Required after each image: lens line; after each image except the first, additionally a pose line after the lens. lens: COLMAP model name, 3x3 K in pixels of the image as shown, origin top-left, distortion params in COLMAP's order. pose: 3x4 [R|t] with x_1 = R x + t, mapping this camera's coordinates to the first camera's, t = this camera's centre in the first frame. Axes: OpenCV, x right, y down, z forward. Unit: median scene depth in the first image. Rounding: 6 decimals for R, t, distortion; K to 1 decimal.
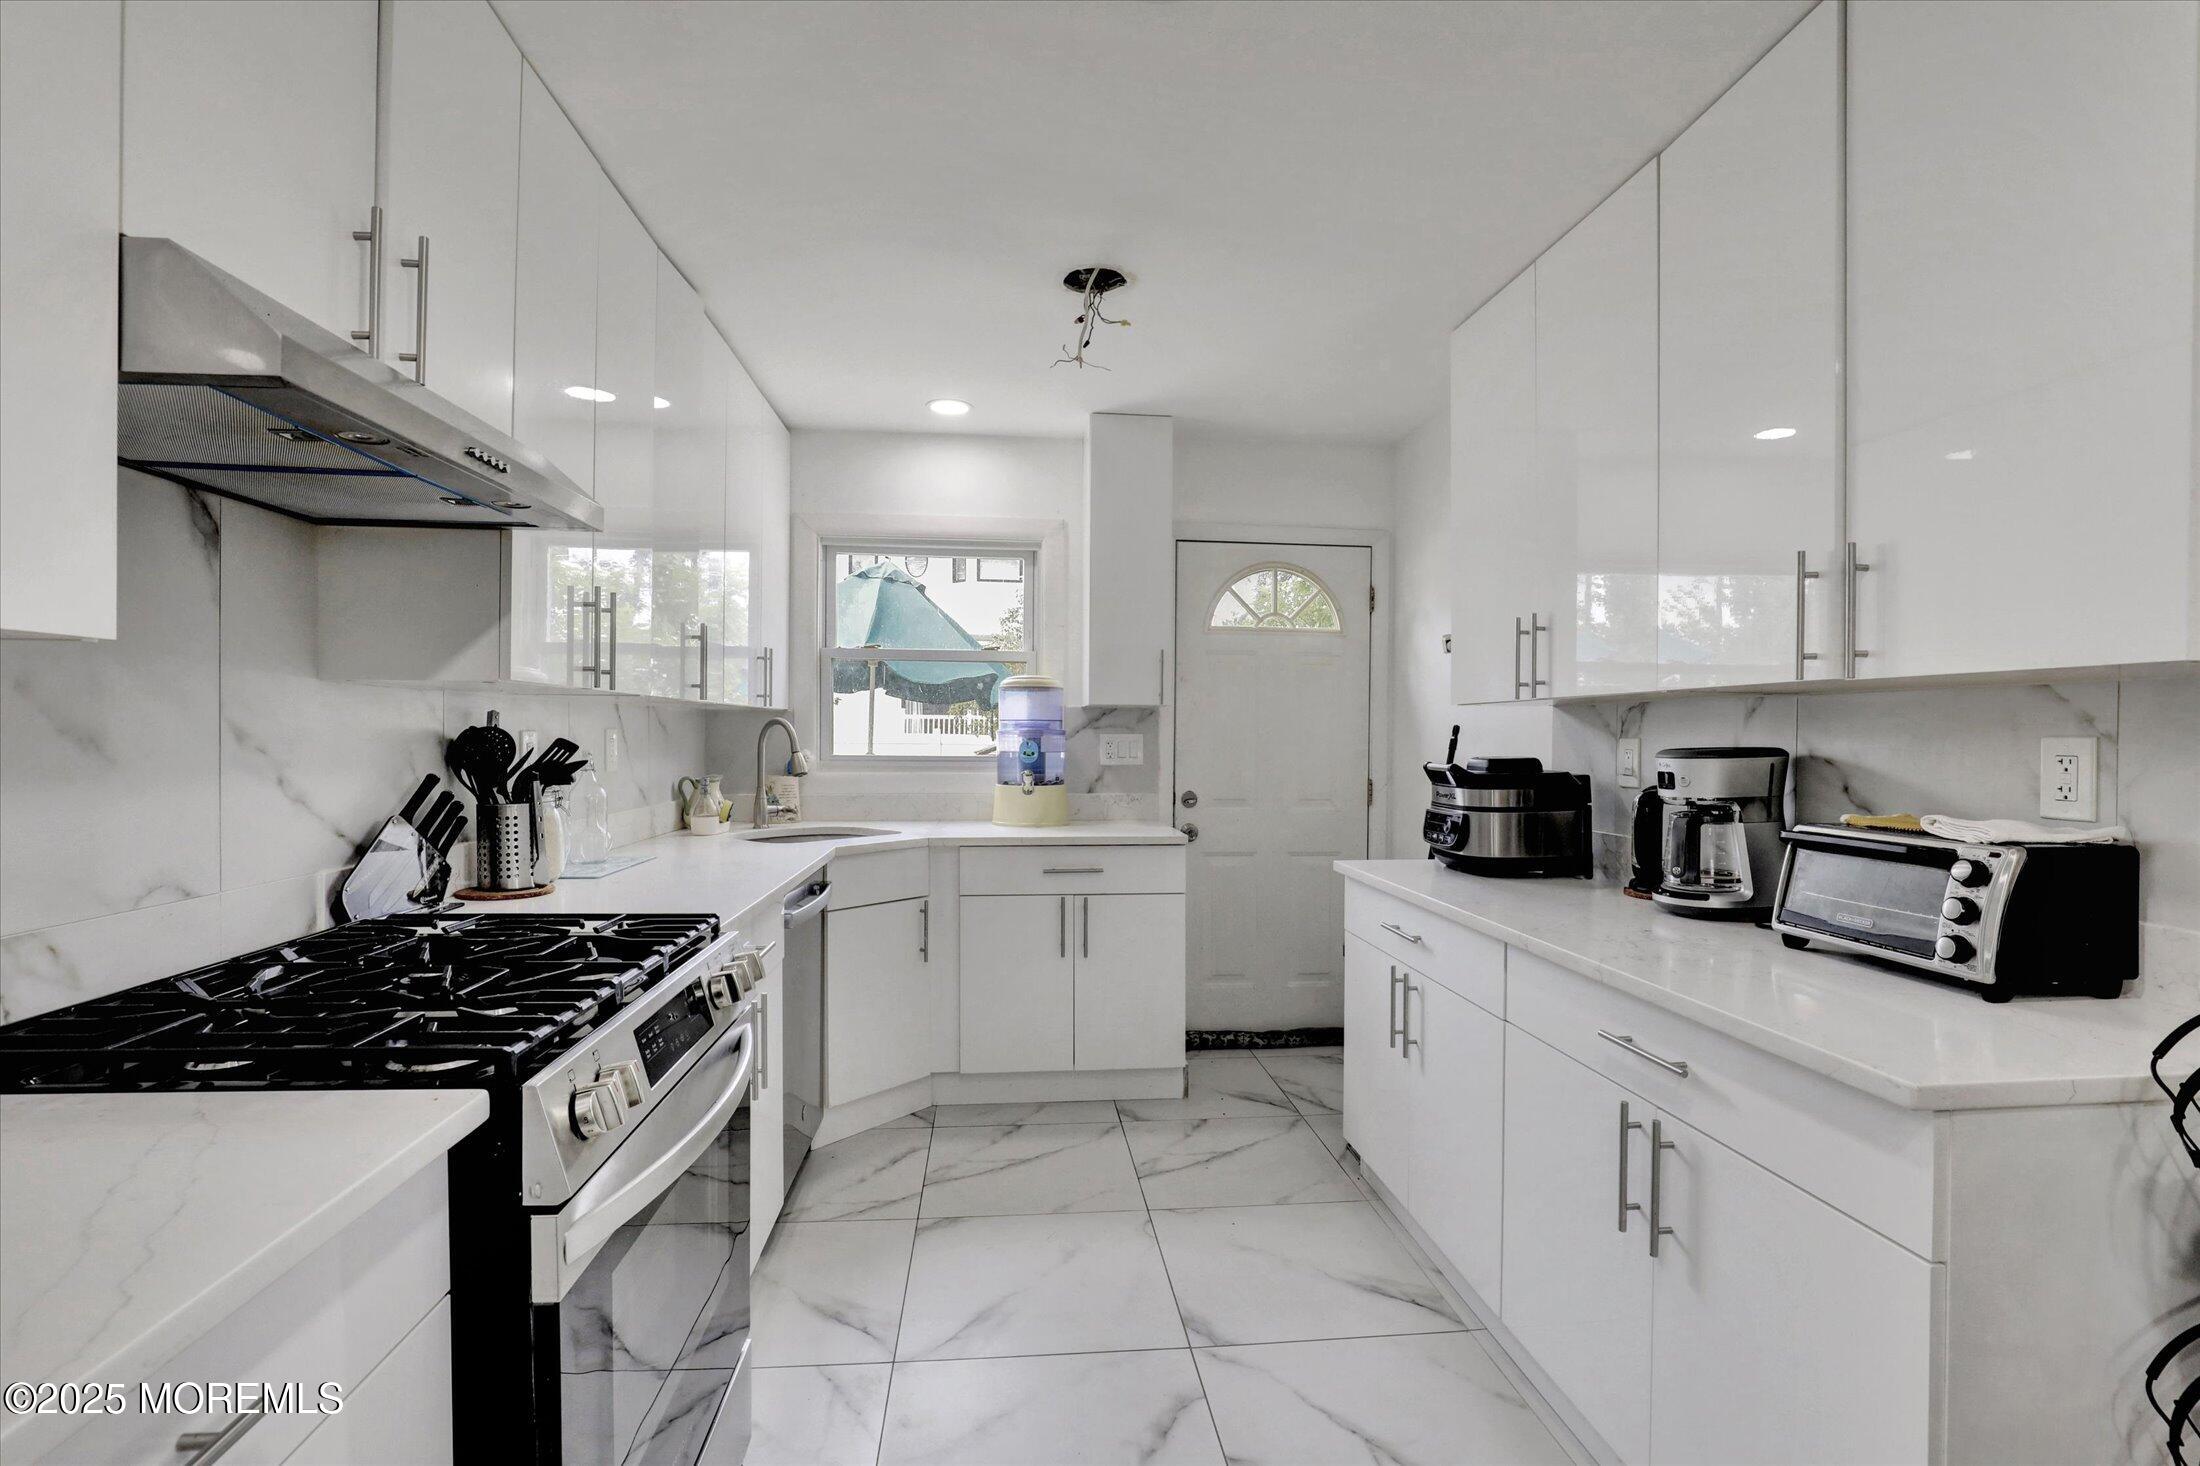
lens RADIAL K [[1003.9, 0, 1107.2], [0, 1003.9, 752.7], [0, 0, 1]] dist [-0.020461, 0.000513]
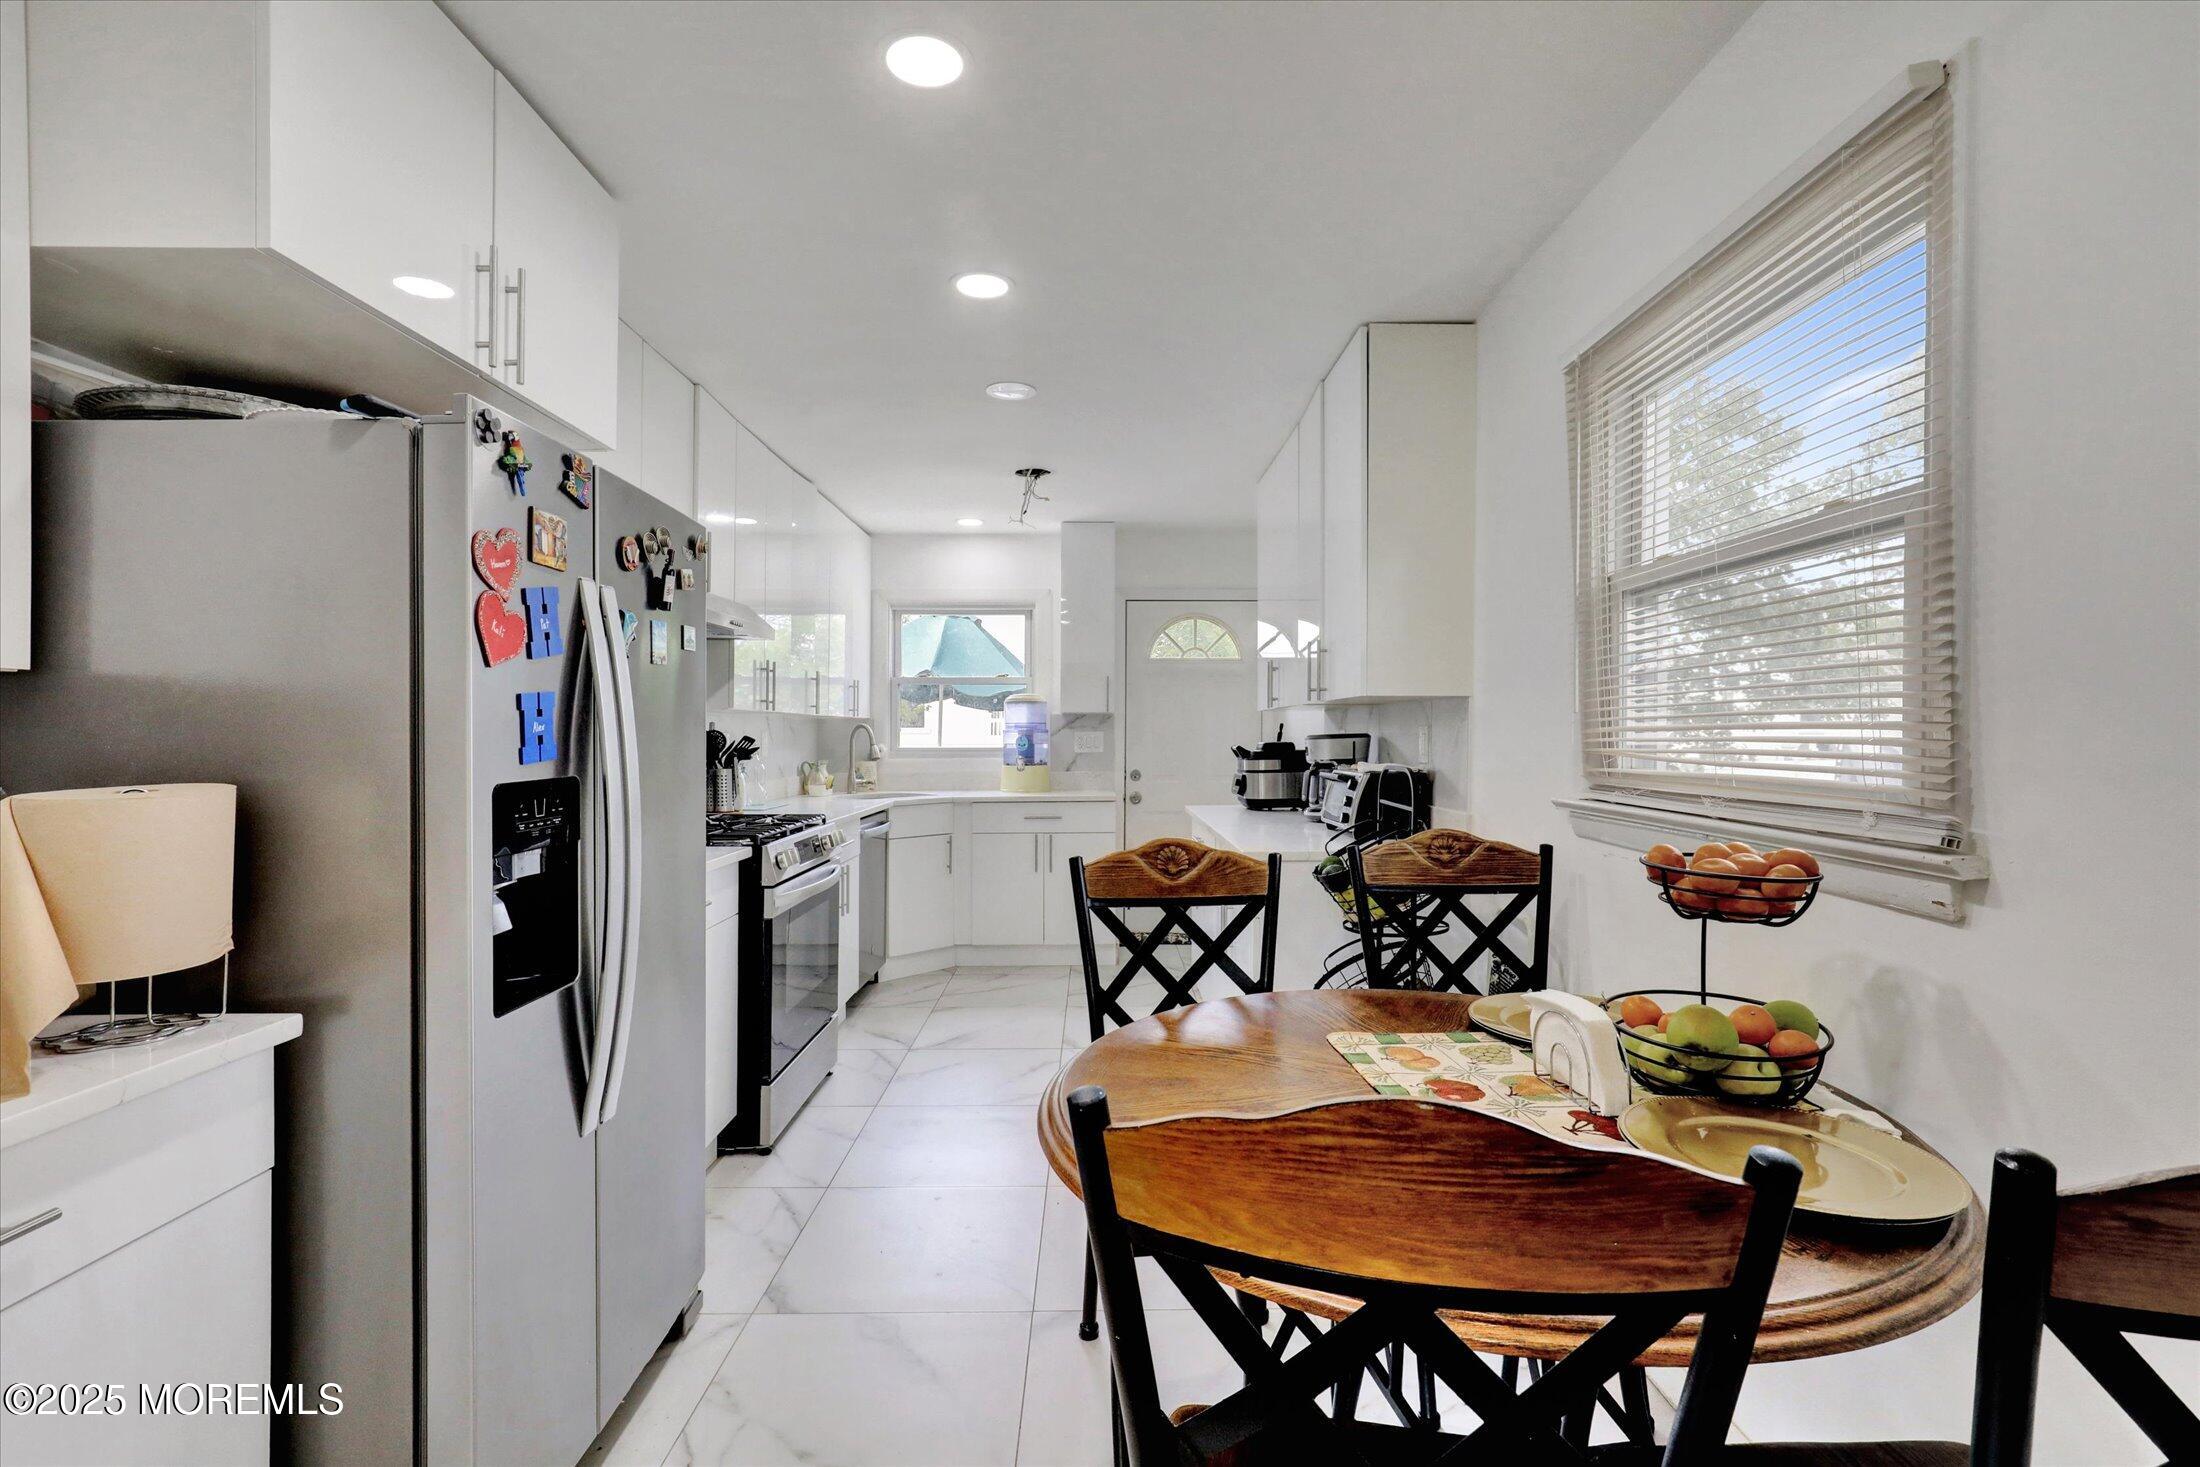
lens RADIAL K [[1003.9, 0, 1094.3], [0, 1003.9, 723.5], [0, 0, 1]] dist [-0.020461, 0.000513]
pose [[0.993913, -0.013158, -0.109381, 0.220479], [0.009654, 0.999425, -0.032499, 0.020960], [0.109745, 0.031245, 0.993469, -0.561985]]
